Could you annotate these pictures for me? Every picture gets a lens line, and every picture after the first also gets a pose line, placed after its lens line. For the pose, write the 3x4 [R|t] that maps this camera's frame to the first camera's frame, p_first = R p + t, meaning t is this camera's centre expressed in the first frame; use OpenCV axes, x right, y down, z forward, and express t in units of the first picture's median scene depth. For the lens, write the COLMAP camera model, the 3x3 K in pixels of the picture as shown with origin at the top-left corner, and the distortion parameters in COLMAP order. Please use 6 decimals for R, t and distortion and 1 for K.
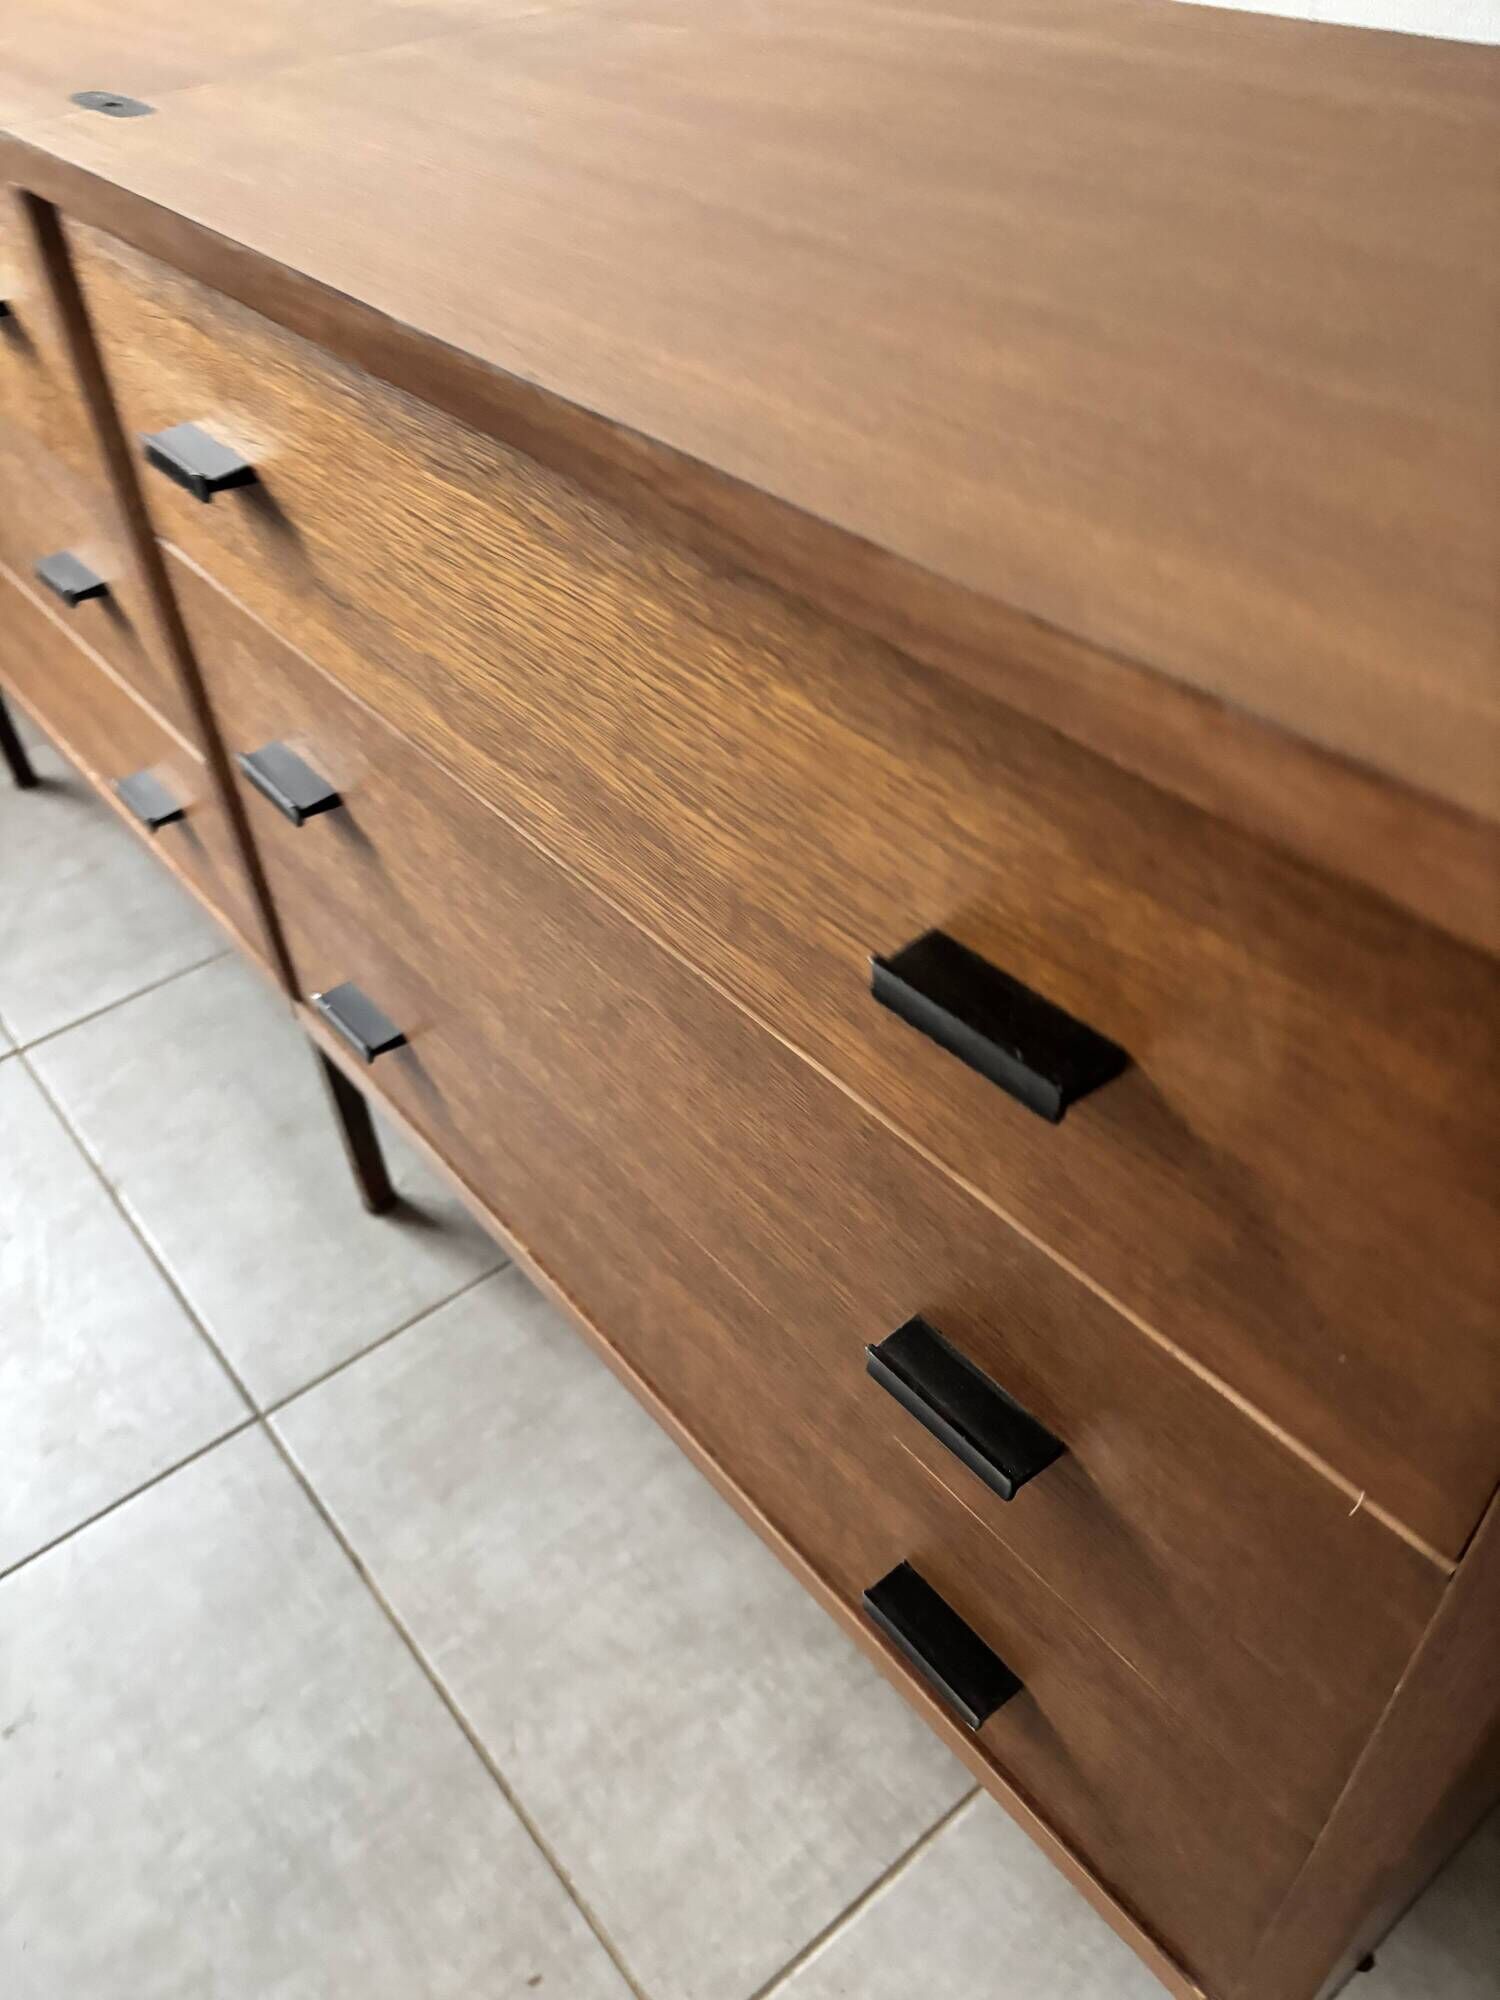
lens RADIAL K [[1535.9, 0, 751.2], [0, 1535.9, 1007.0], [0, 0, 1]] dist [0.035365, -0.051874]
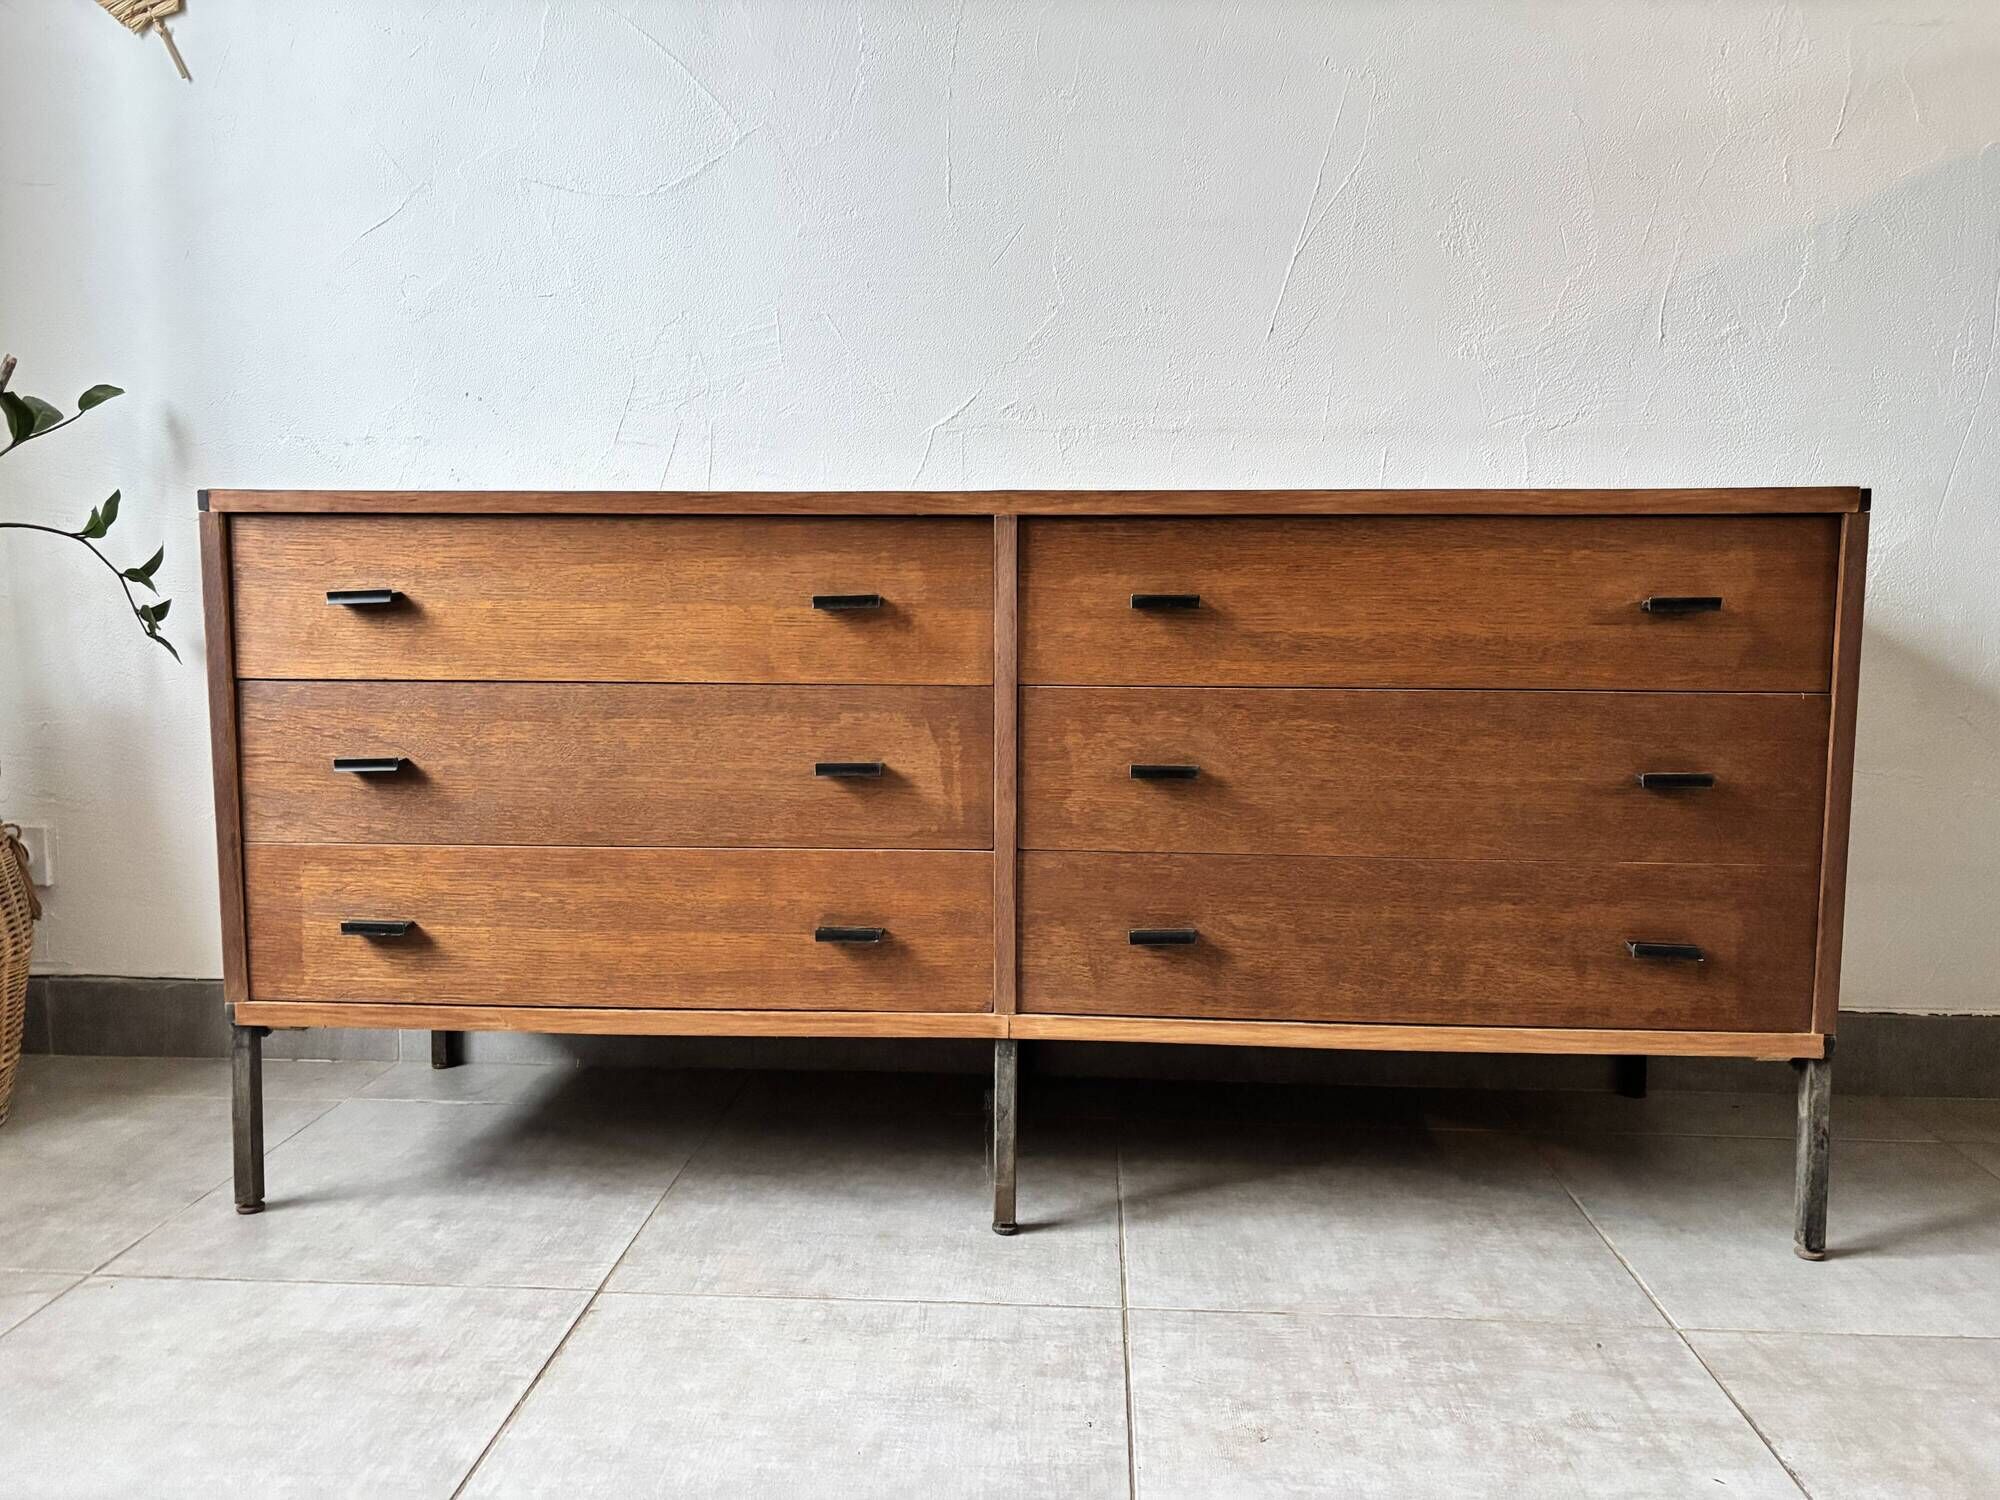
lens RADIAL K [[1513.0, 0, 998.0], [0, 1513.0, 755.1], [0, 0, 1]] dist [0.027448, -0.009859]
pose [[0.673460, -0.028321, 0.738681, -1.653048], [0.468072, 0.789763, -0.396464, 0.439491], [-0.572155, 0.612758, 0.545130, 0.071601]]
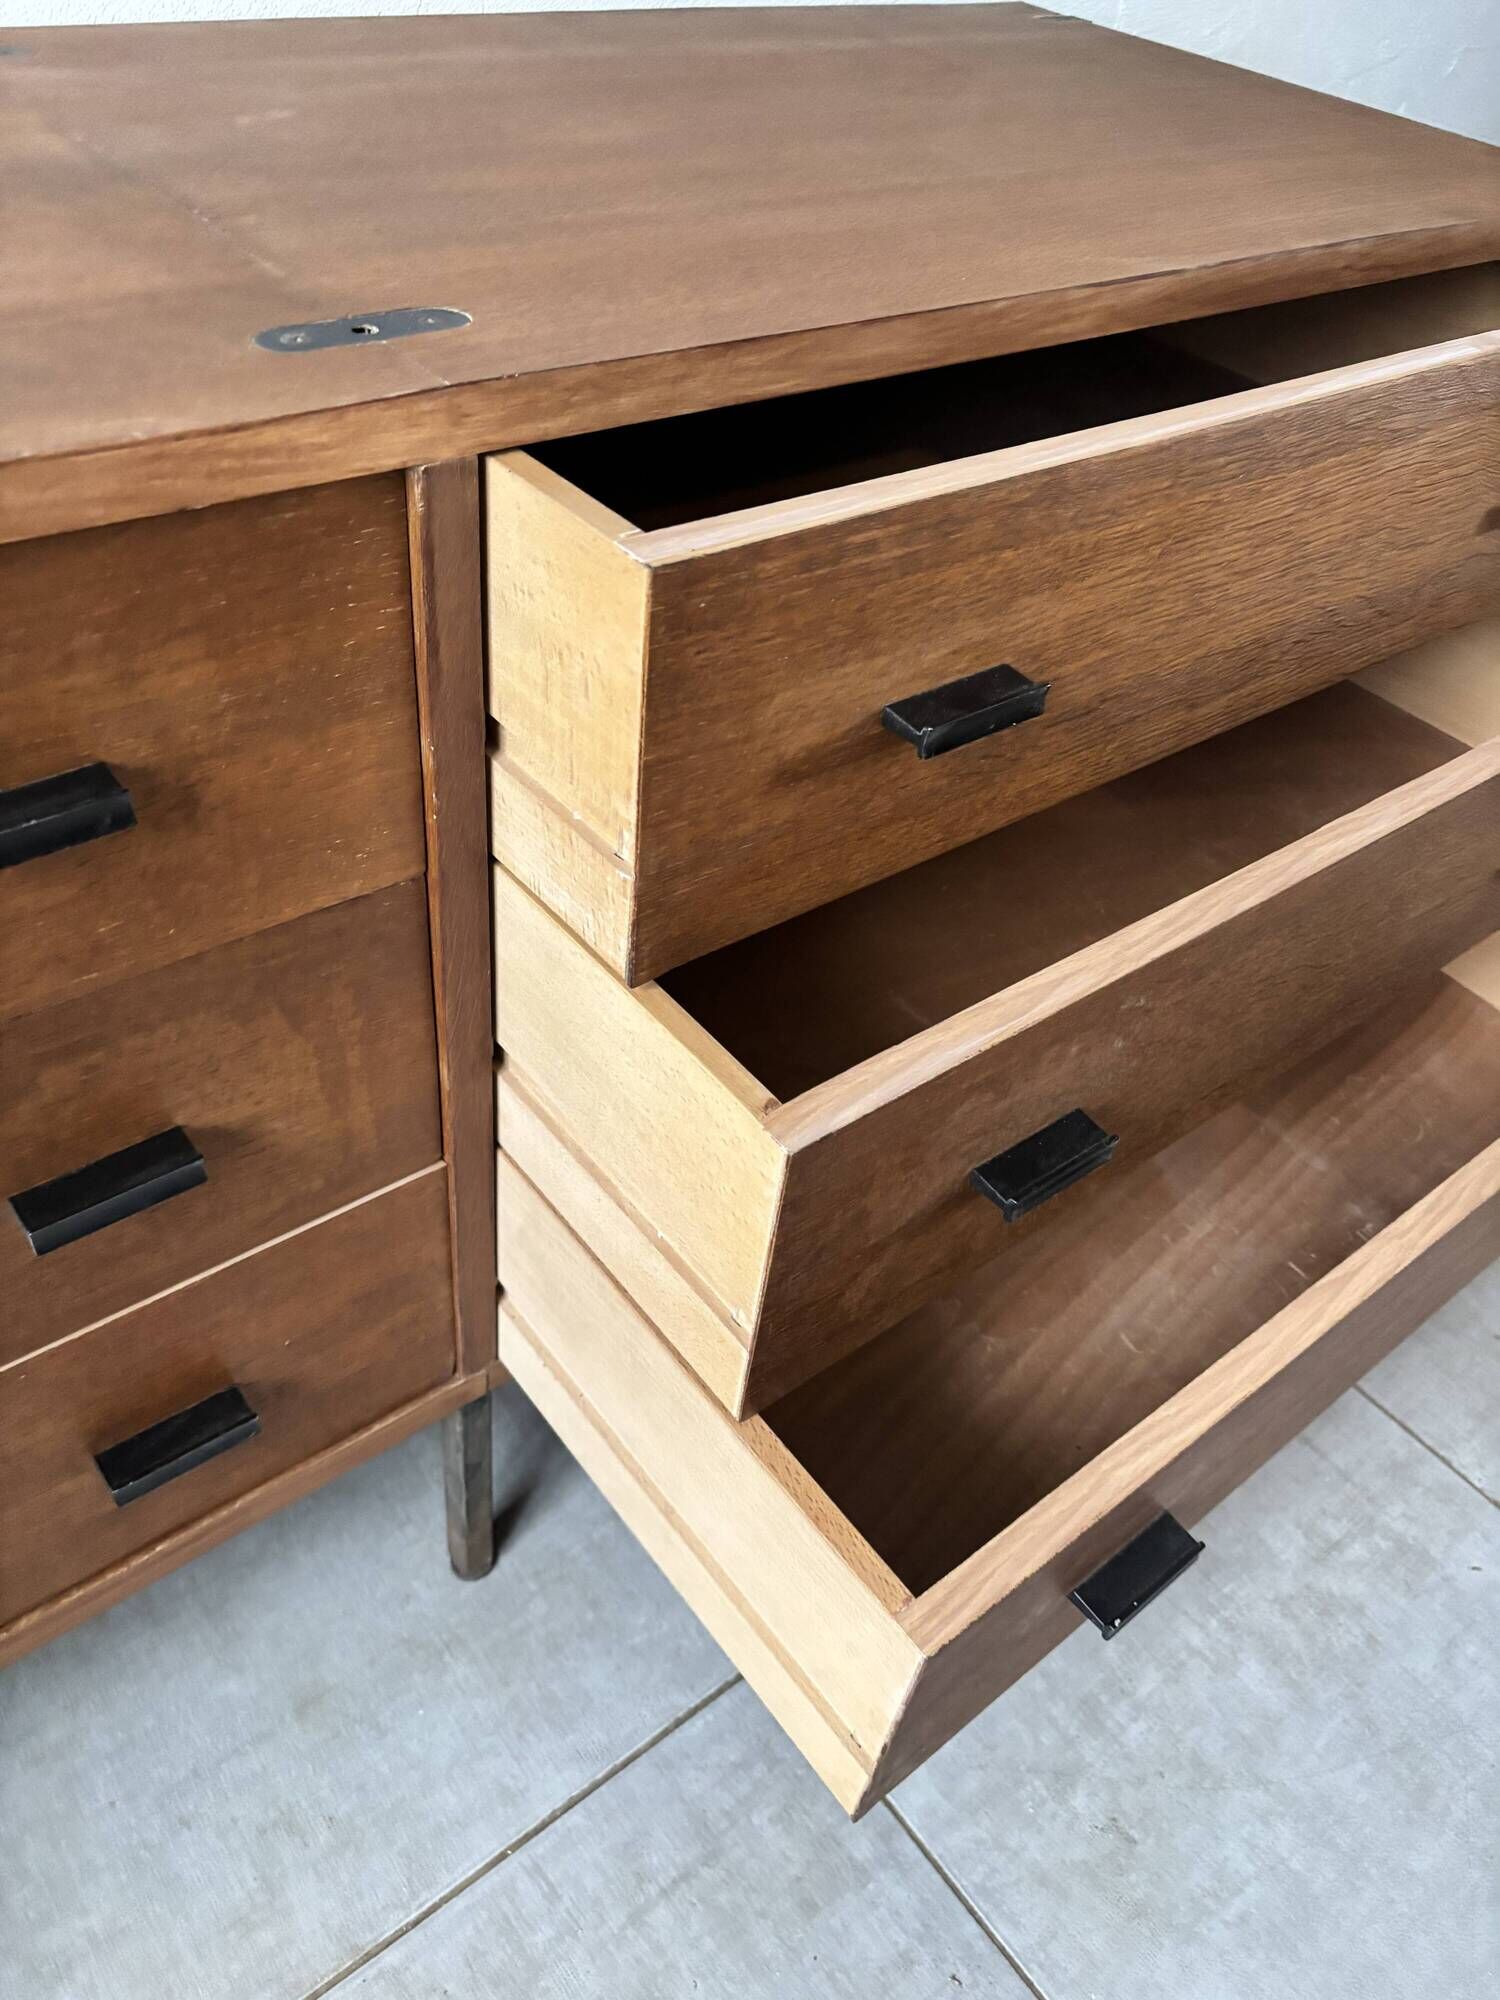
lens RADIAL K [[1516.5, 0, 762.6], [0, 1516.5, 997.2], [0, 0, 1]] dist [0.051919, -0.068430]
pose [[-0.004866, -0.624927, 0.780668, -0.954825], [0.586840, 0.630328, 0.508237, -0.532844], [-0.809688, 0.460601, 0.363664, 0.617305]]
